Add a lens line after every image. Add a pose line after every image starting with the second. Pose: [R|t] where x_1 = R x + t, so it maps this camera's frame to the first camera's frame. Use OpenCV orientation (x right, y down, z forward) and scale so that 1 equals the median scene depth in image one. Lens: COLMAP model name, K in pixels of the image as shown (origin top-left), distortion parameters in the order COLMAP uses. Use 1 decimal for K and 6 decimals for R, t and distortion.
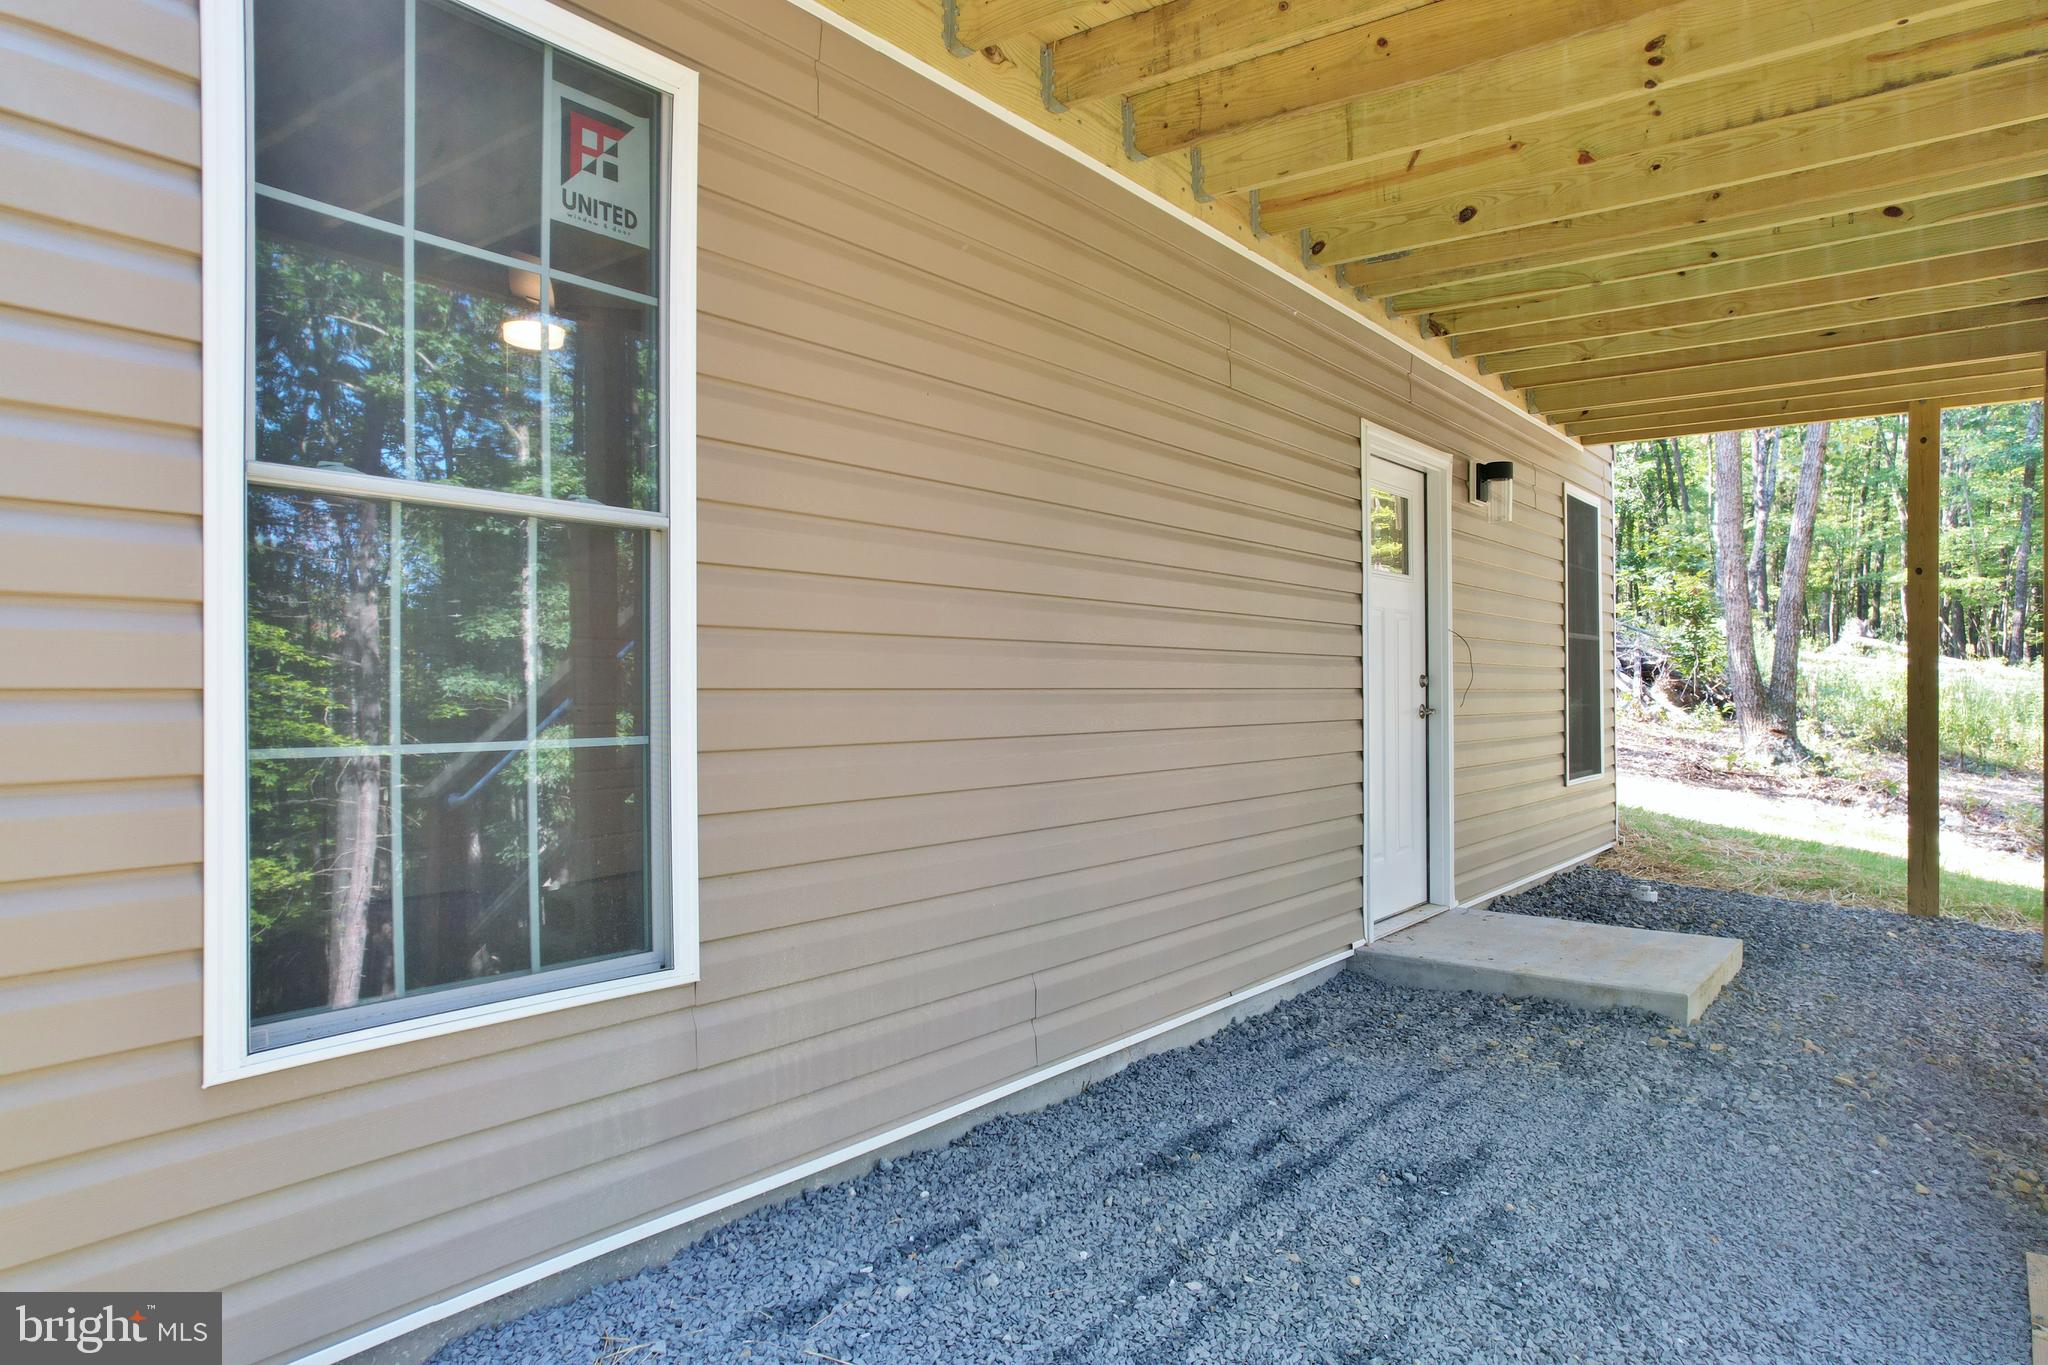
lens RADIAL K [[1317.7, 0, 1037.8], [0, 1317.7, 687.3], [0, 0, 1]] dist [-0.089122, 0.083021]
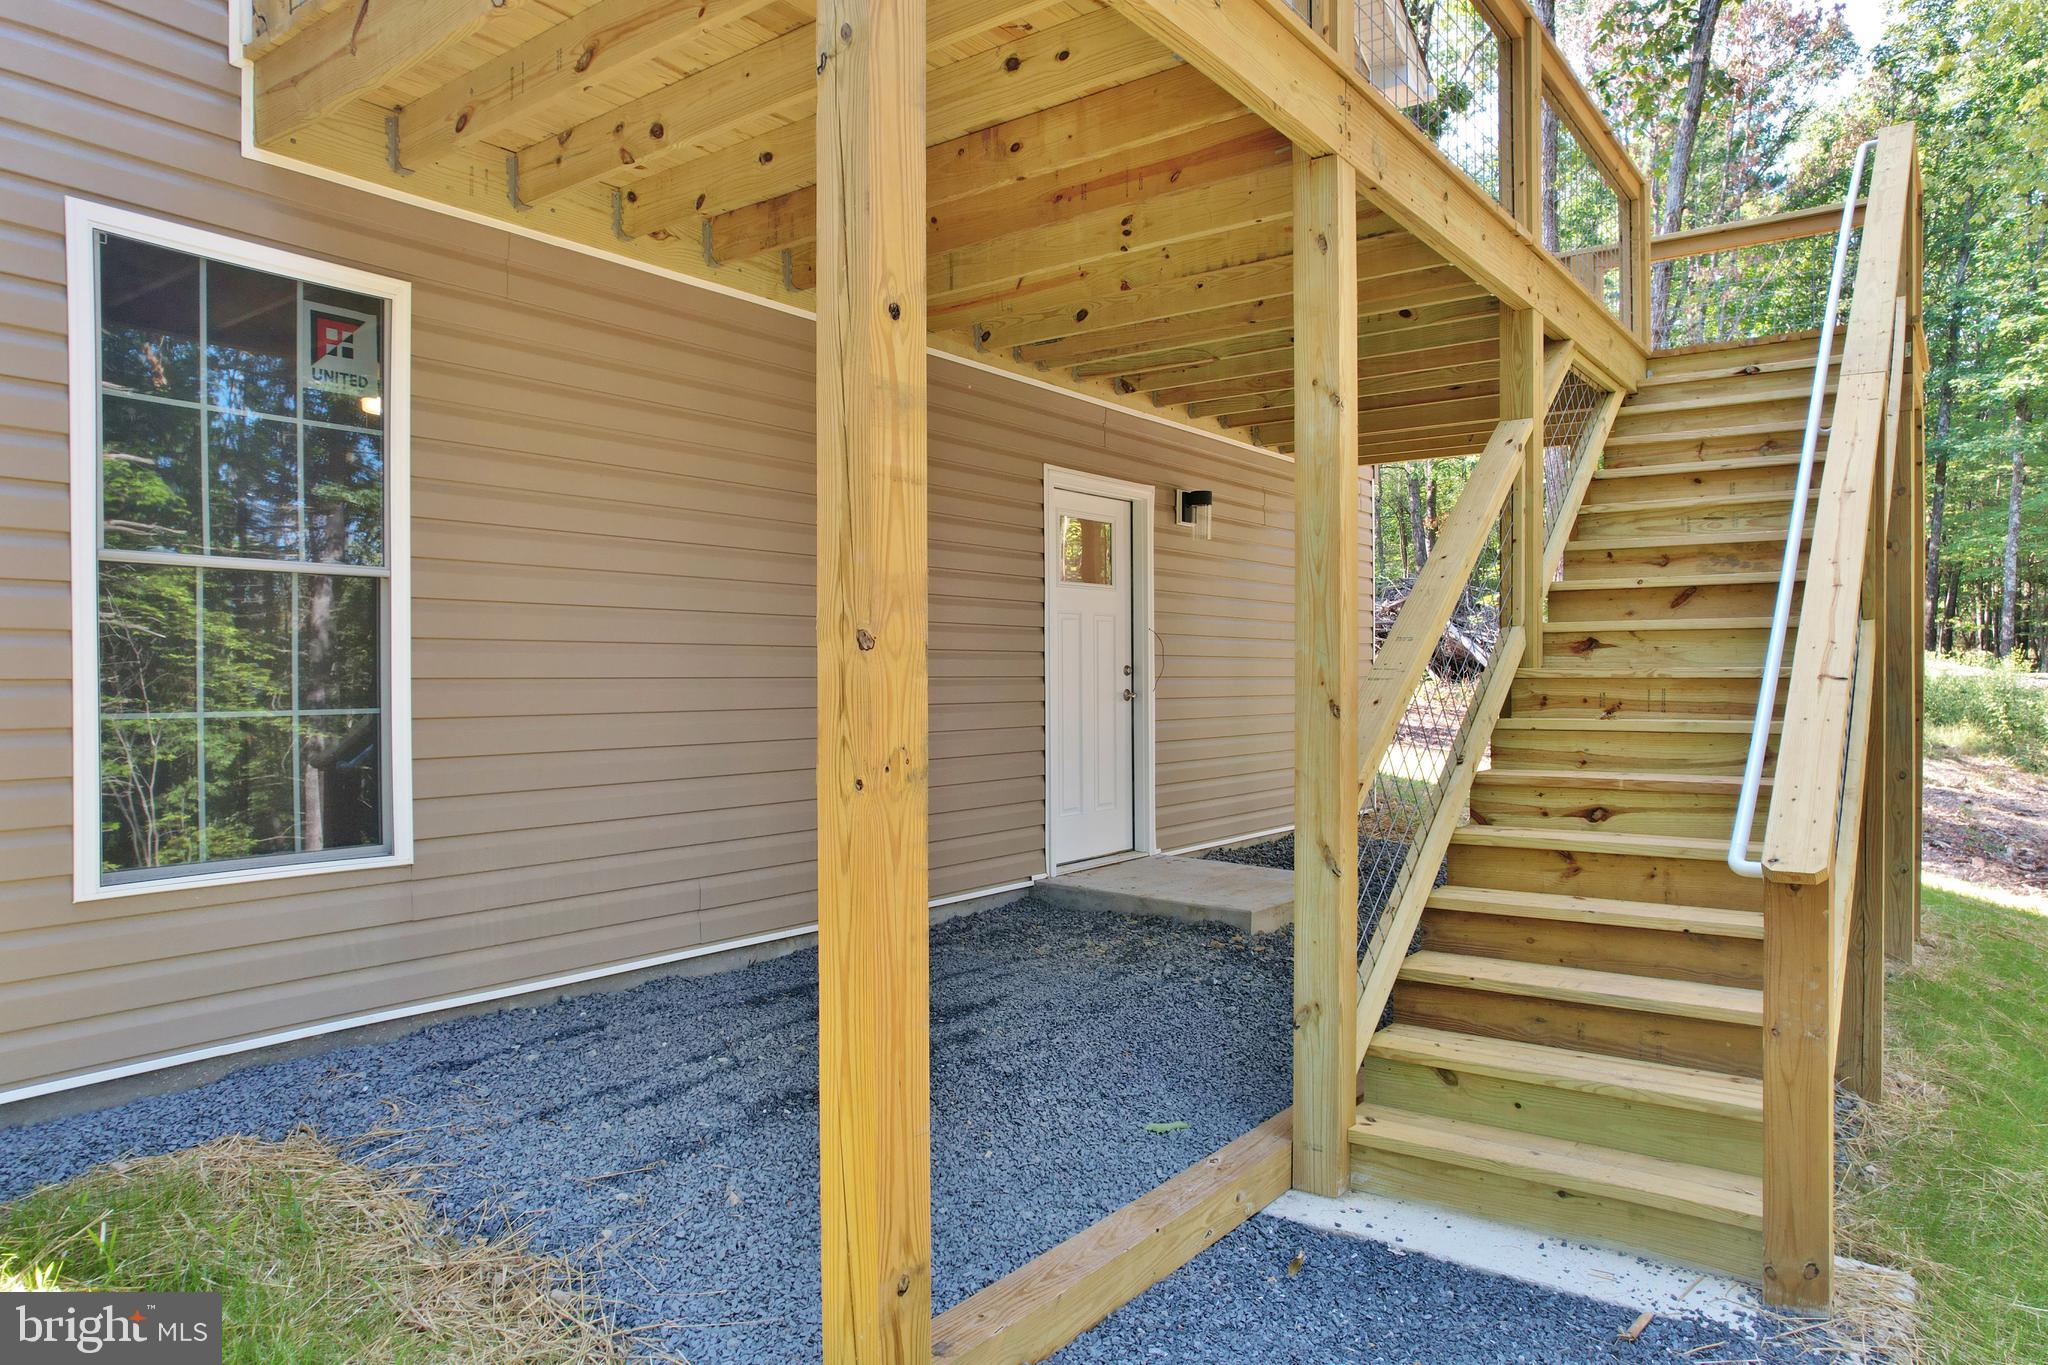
lens RADIAL K [[1306.5, 0, 1033.3], [0, 1306.5, 694.0], [0, 0, 1]] dist [-0.077525, 0.072172]
pose [[0.999991, 0.000137, -0.004294, 0.382924], [-0.000065, 0.999860, 0.016721, -0.005800], [0.004296, -0.016721, 0.999851, -0.424674]]
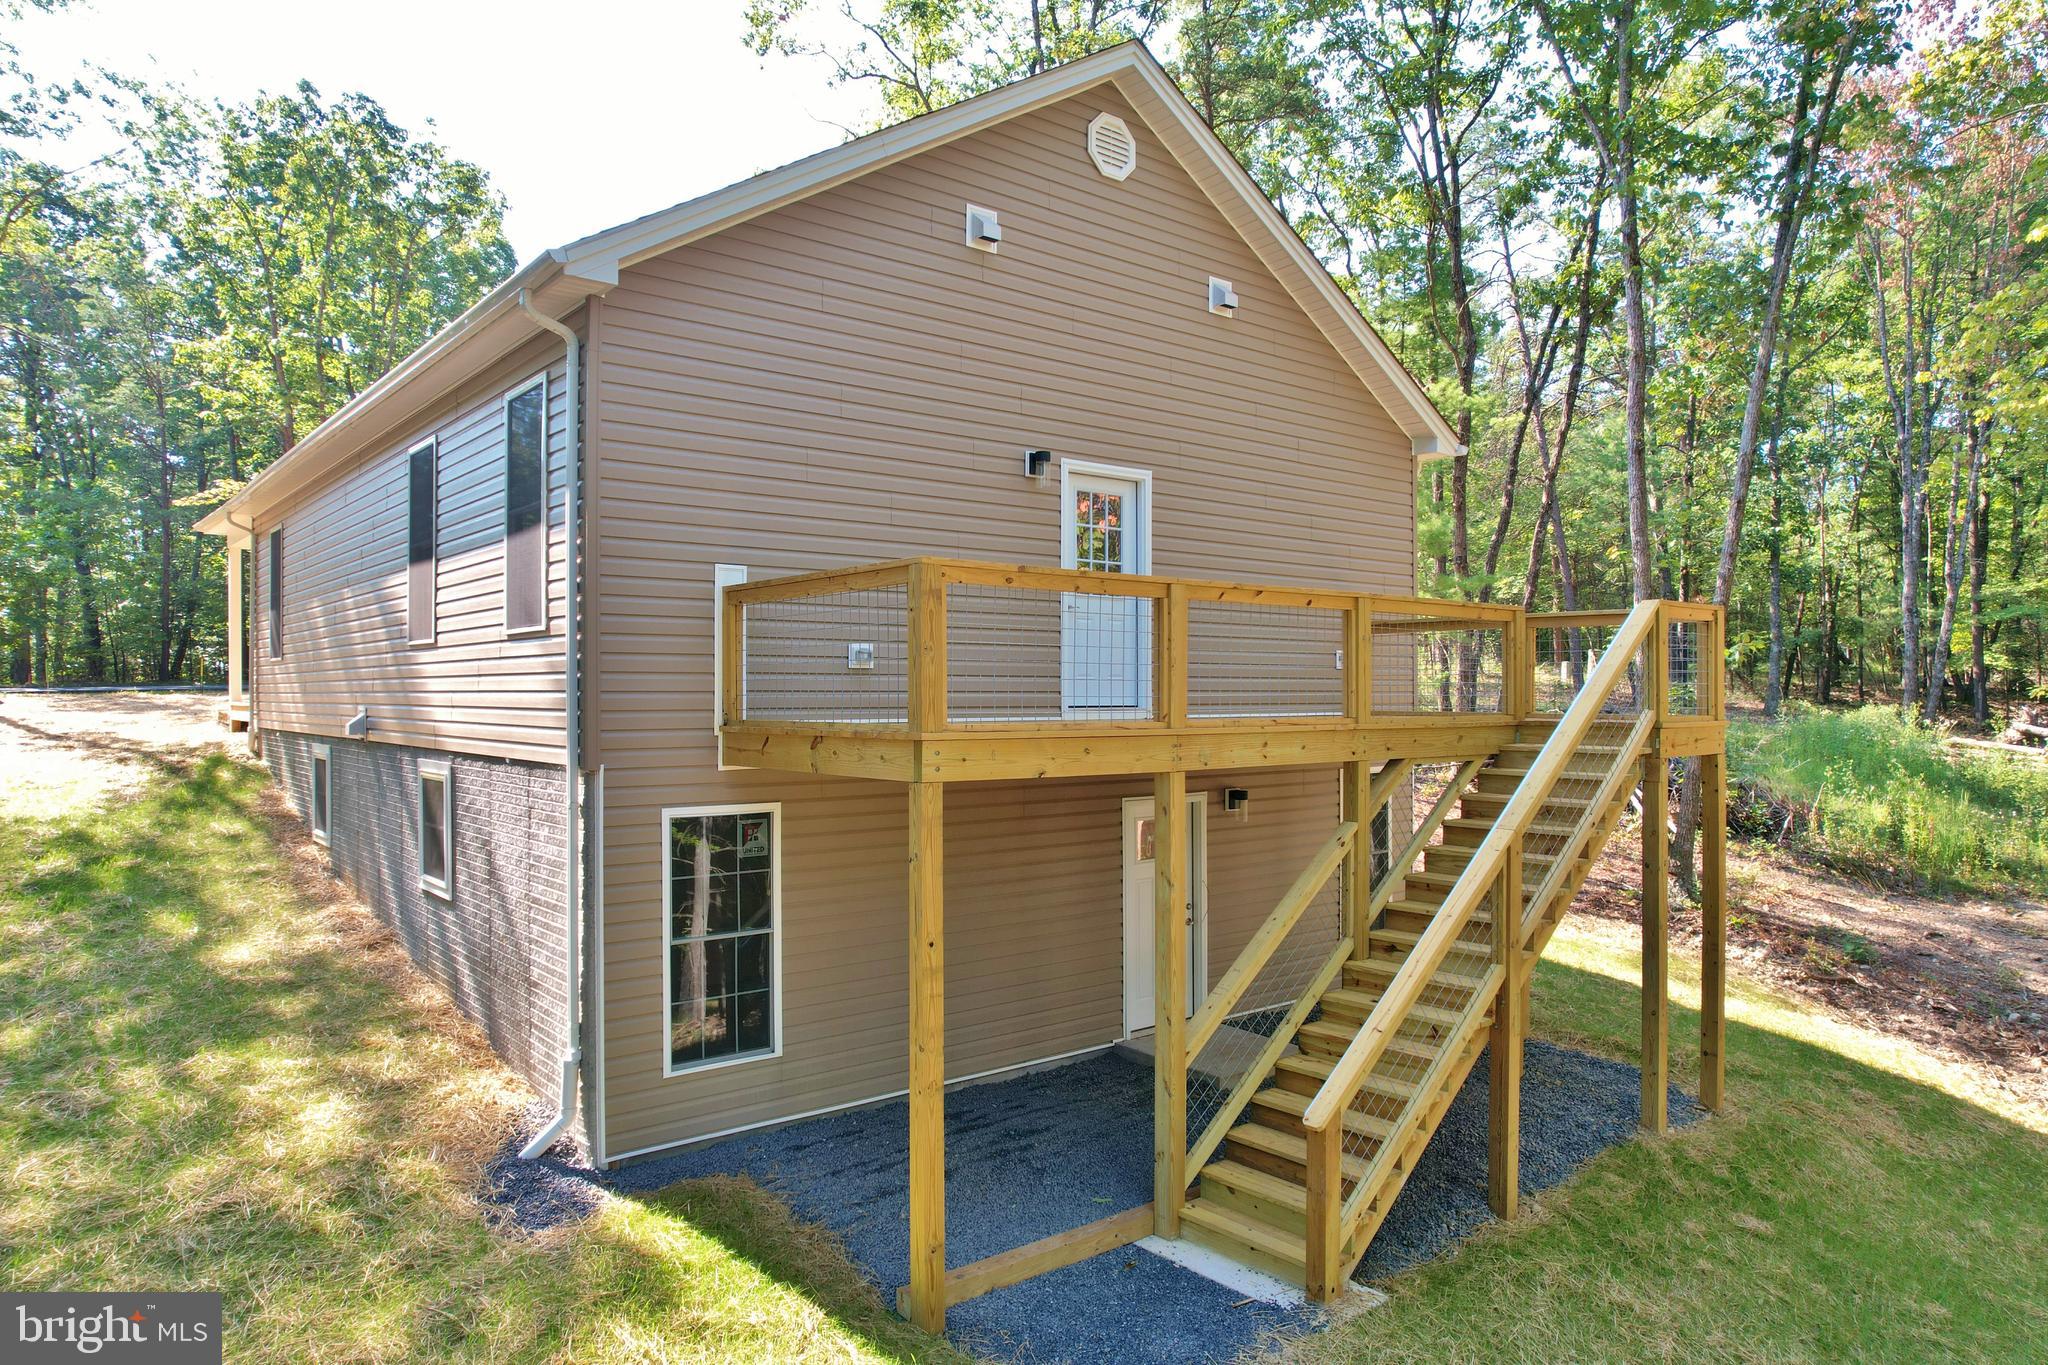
lens RADIAL K [[1306.5, 0, 1033.3], [0, 1306.5, 694.0], [0, 0, 1]] dist [-0.077525, 0.072172]
pose [[0.970710, 0.001251, -0.240250, 0.982227], [-0.000283, 0.999992, 0.004062, -0.611273], [0.240253, -0.003875, 0.970702, -1.781108]]
